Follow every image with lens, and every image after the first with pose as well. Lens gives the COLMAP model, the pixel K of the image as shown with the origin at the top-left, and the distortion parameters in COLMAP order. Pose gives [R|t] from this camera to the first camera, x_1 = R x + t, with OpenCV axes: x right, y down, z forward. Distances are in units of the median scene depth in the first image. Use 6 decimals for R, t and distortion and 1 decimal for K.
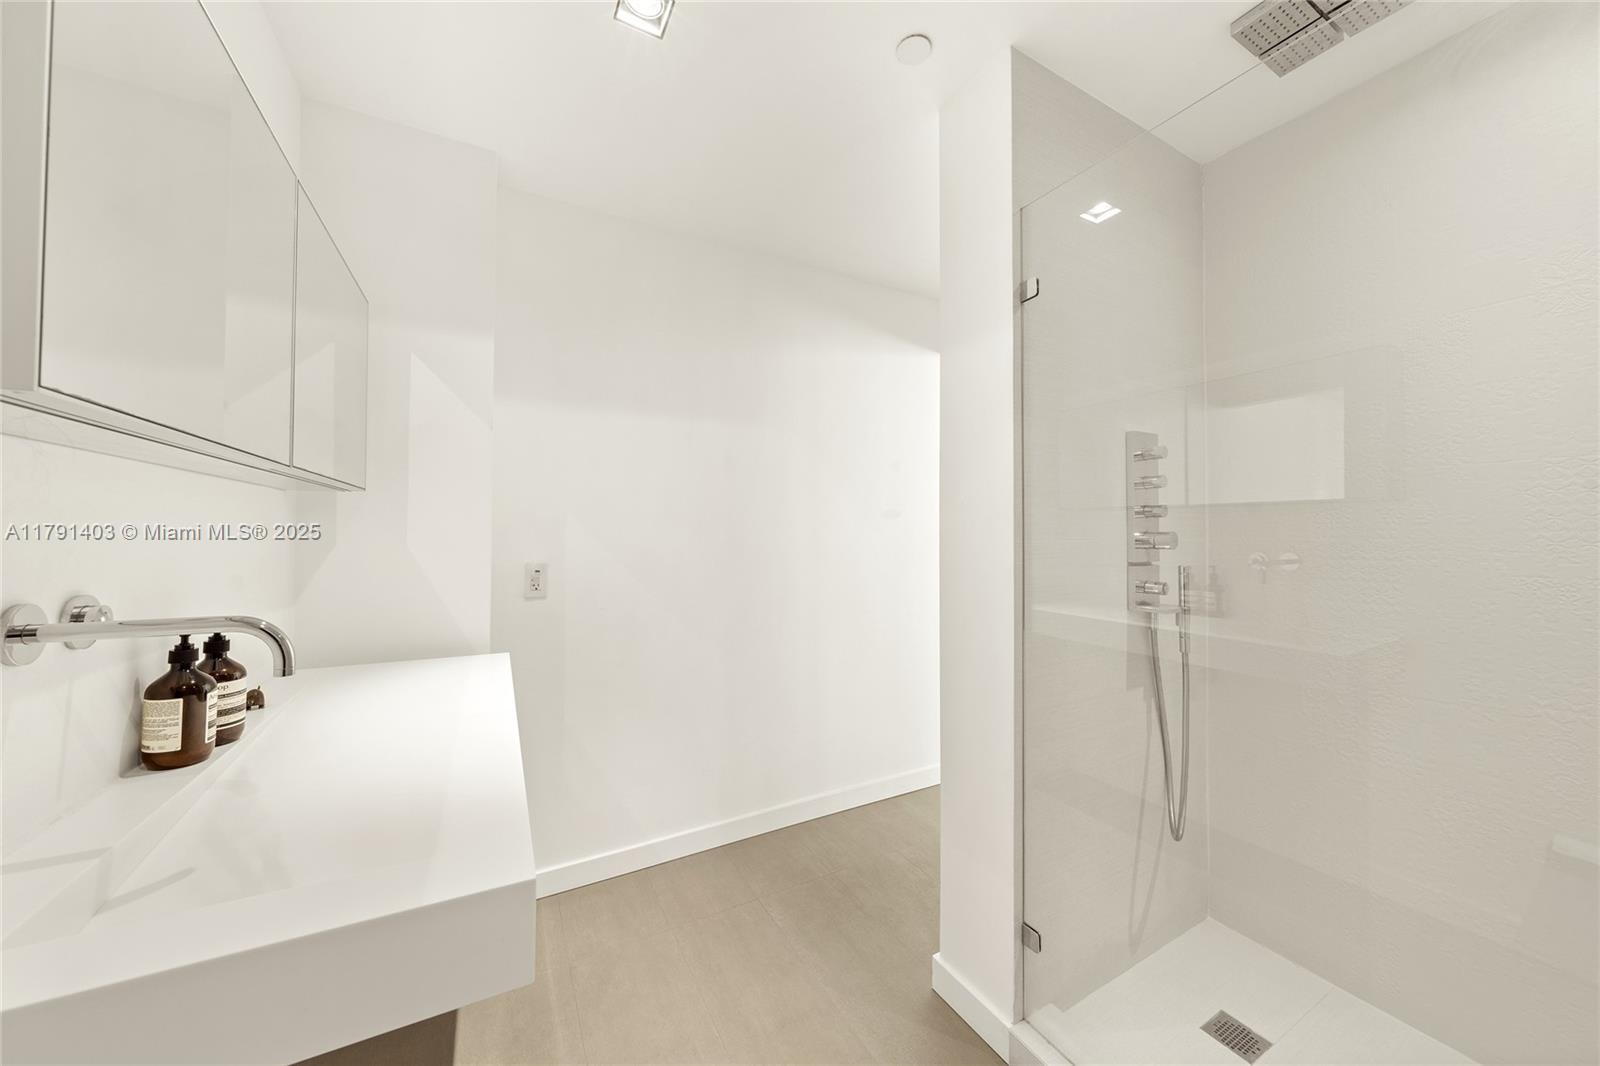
lens RADIAL K [[553.0, 0, 810.0], [0, 553.0, 527.7], [0, 0, 1]] dist [0.001145, -0.000048]
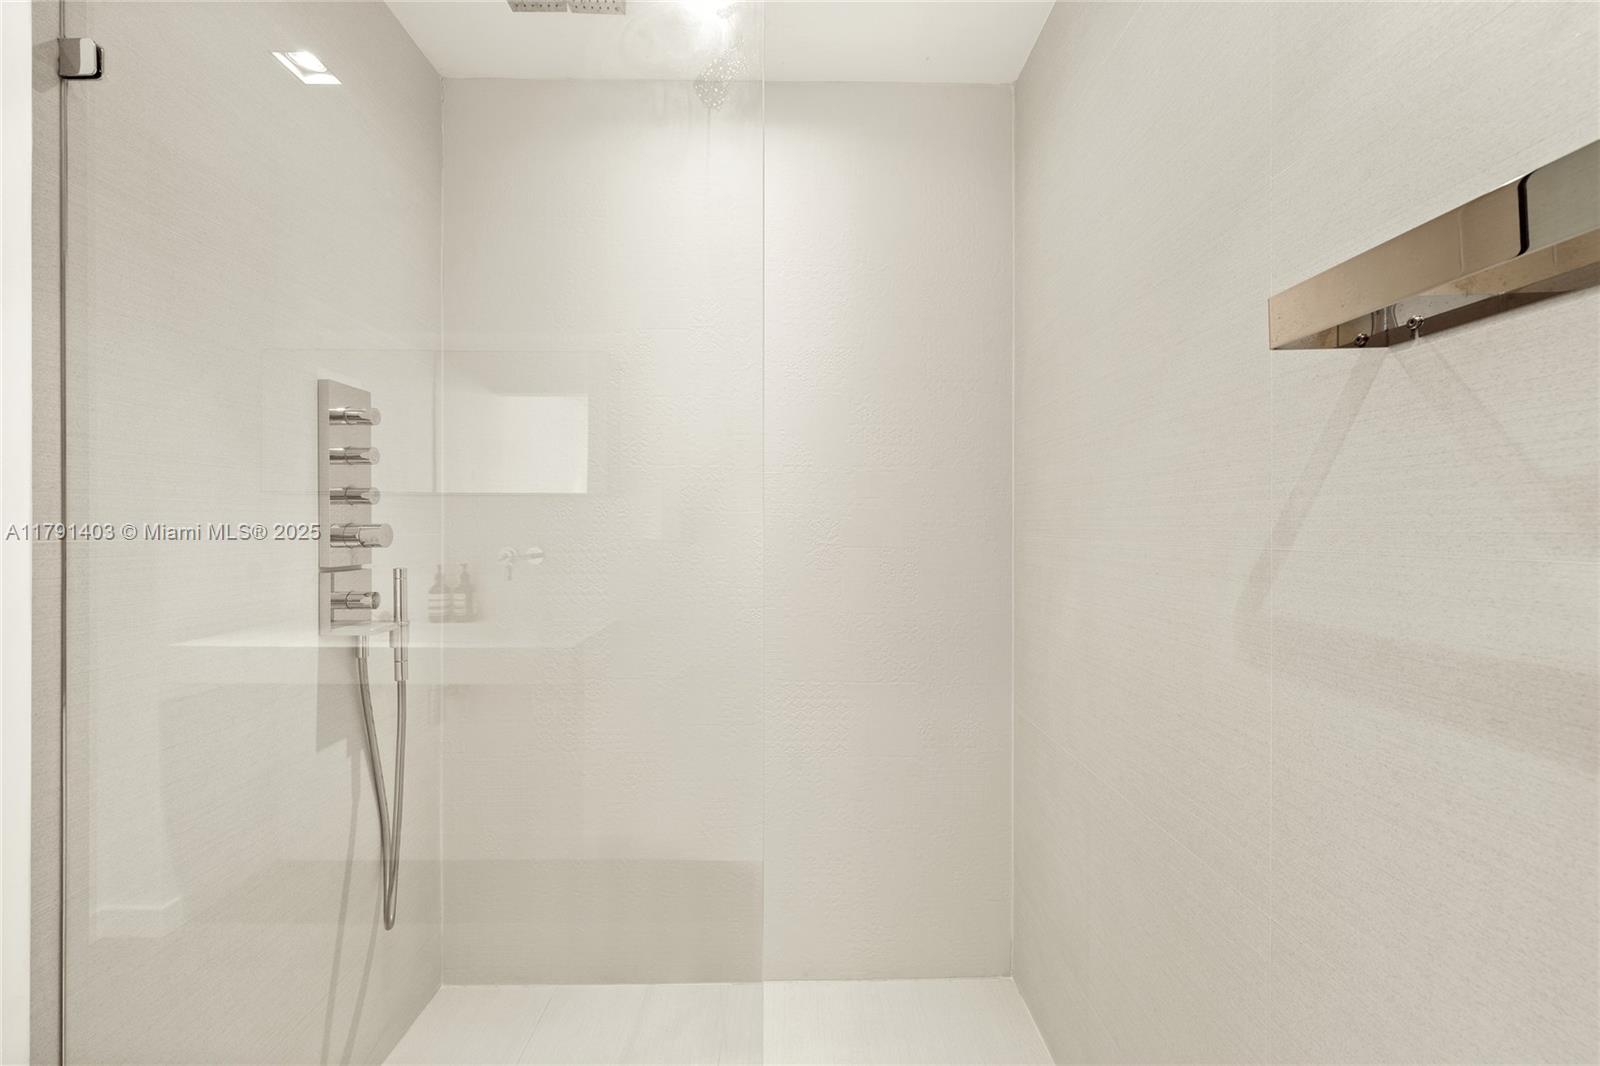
lens RADIAL K [[646.2, 0, 802.8], [0, 646.2, 530.5], [0, 0, 1]] dist [-0.001258, -0.000217]
pose [[0.469925, -0.003347, 0.882700, 0.138903], [-0.010726, 0.999897, 0.009502, 0.001684], [-0.882641, -0.013933, 0.469841, 0.080571]]
